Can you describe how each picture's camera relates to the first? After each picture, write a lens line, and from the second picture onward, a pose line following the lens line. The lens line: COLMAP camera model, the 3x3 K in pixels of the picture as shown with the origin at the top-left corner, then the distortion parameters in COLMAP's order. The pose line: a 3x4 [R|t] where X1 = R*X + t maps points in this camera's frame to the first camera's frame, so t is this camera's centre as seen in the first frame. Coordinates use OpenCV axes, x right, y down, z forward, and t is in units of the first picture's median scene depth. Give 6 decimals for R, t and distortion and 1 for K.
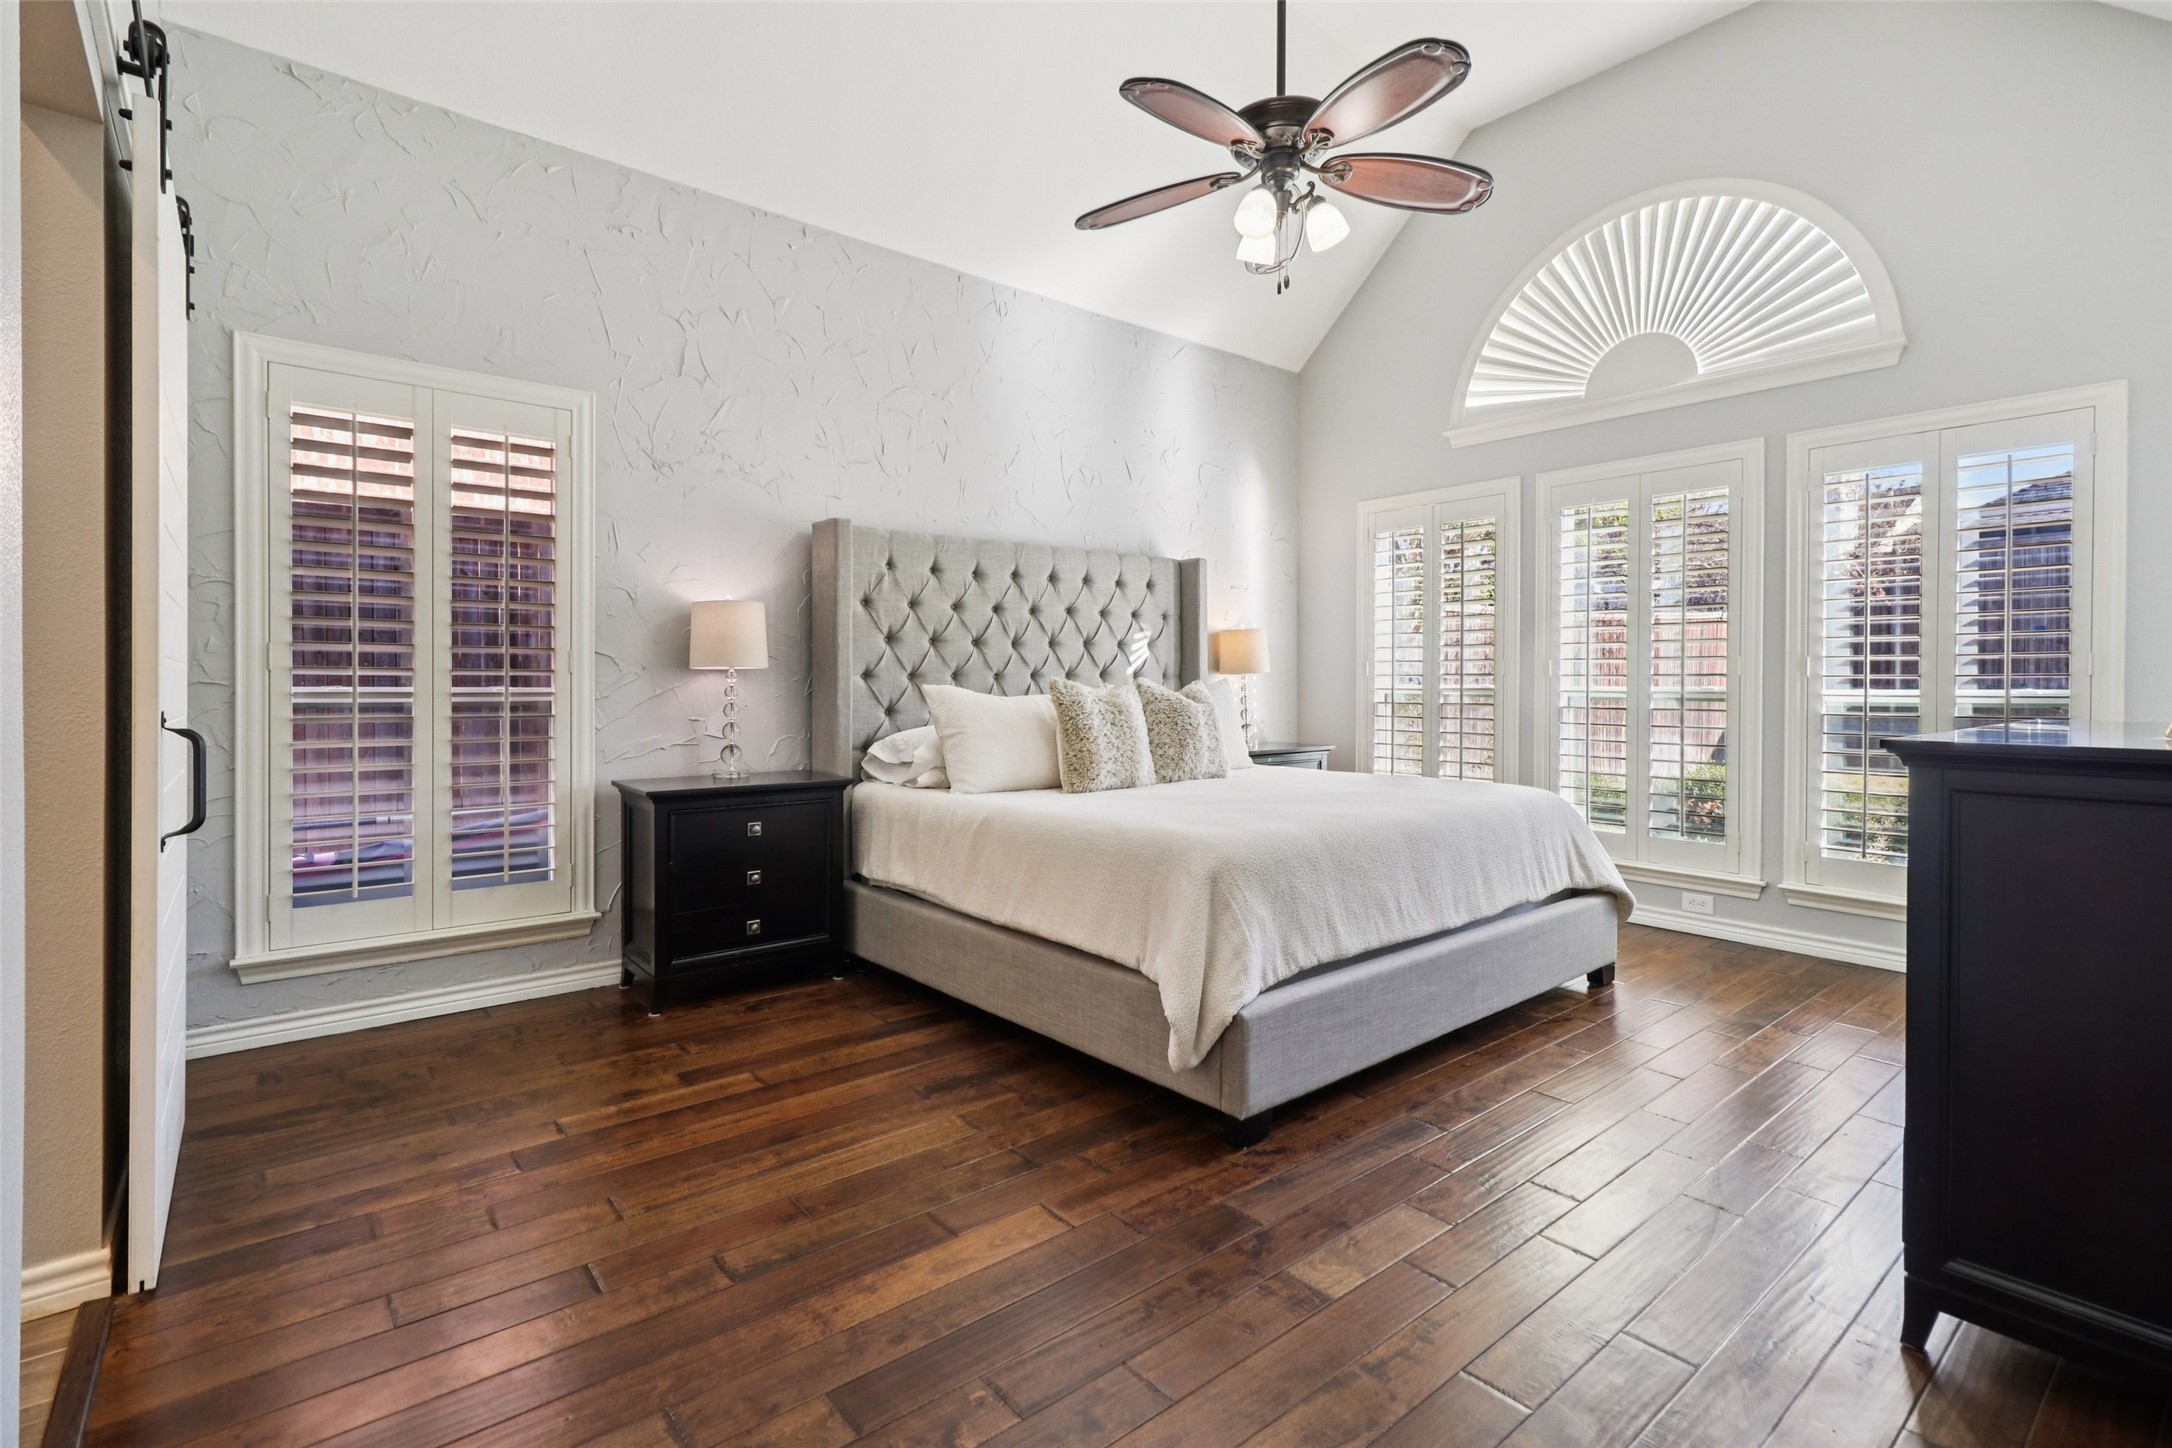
lens RADIAL K [[1008.4, 0, 1084.4], [0, 1008.4, 670.7], [0, 0, 1]] dist [0.000623, -0.007199]
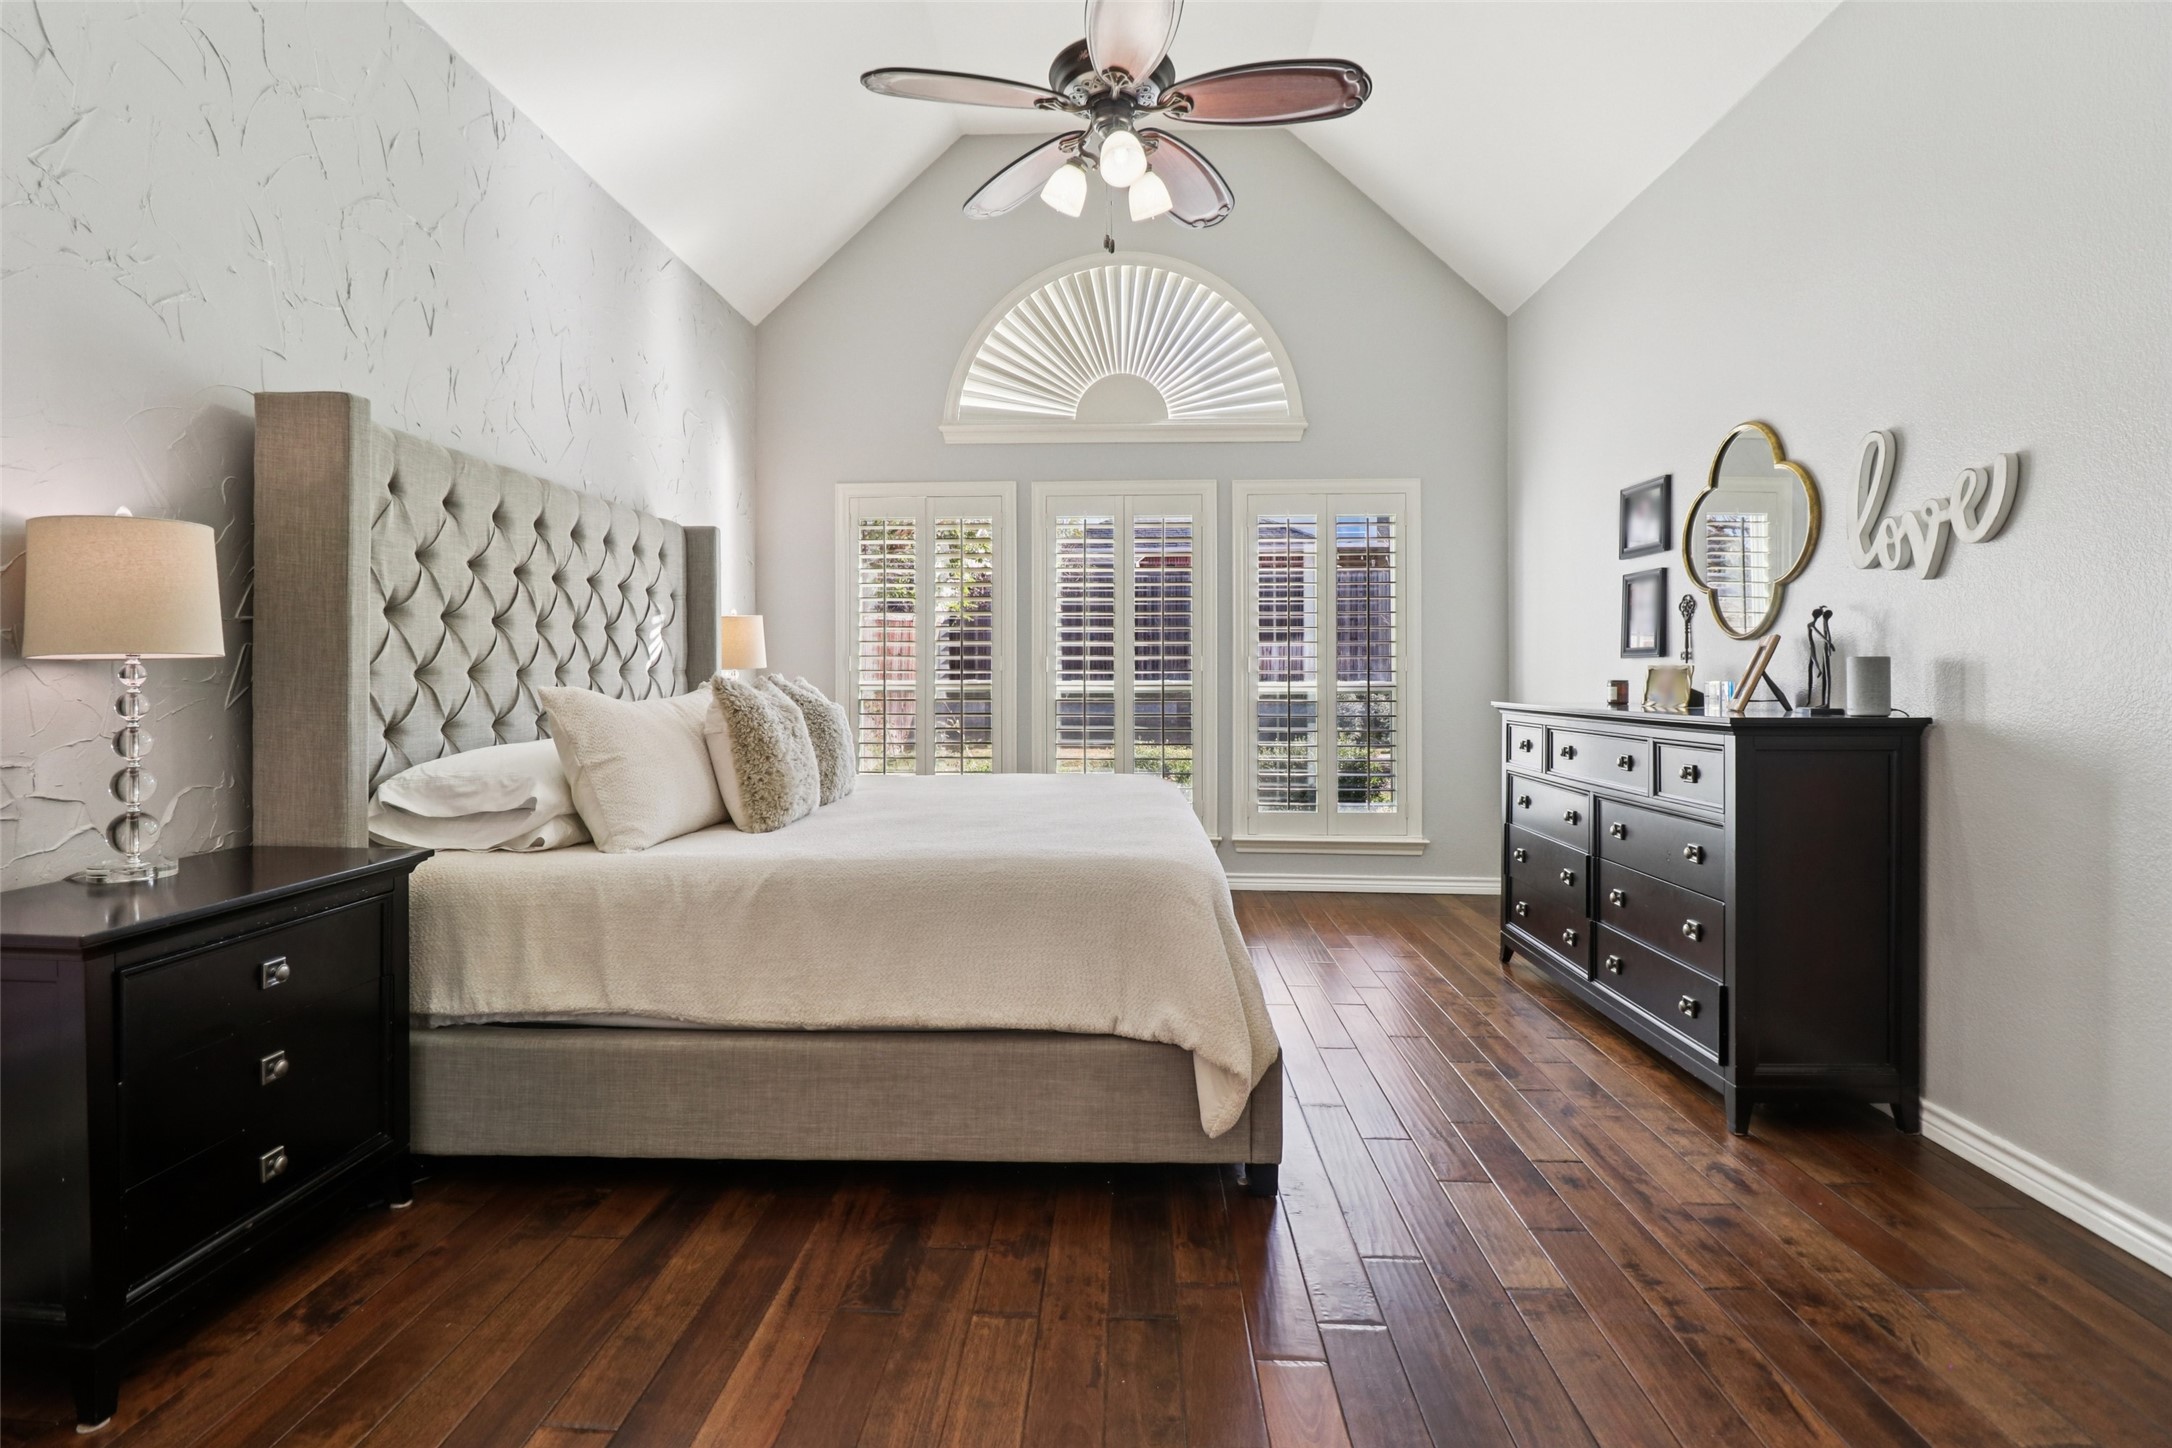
lens RADIAL K [[1007.9, 0, 1081.7], [0, 1007.9, 659.9], [0, 0, 1]] dist [0.001716, -0.012401]
pose [[0.671074, 0.008765, 0.741339, -0.394311], [-0.004175, 0.999959, -0.008044, 0.001043], [-0.741379, 0.002303, 0.671083, 0.324638]]
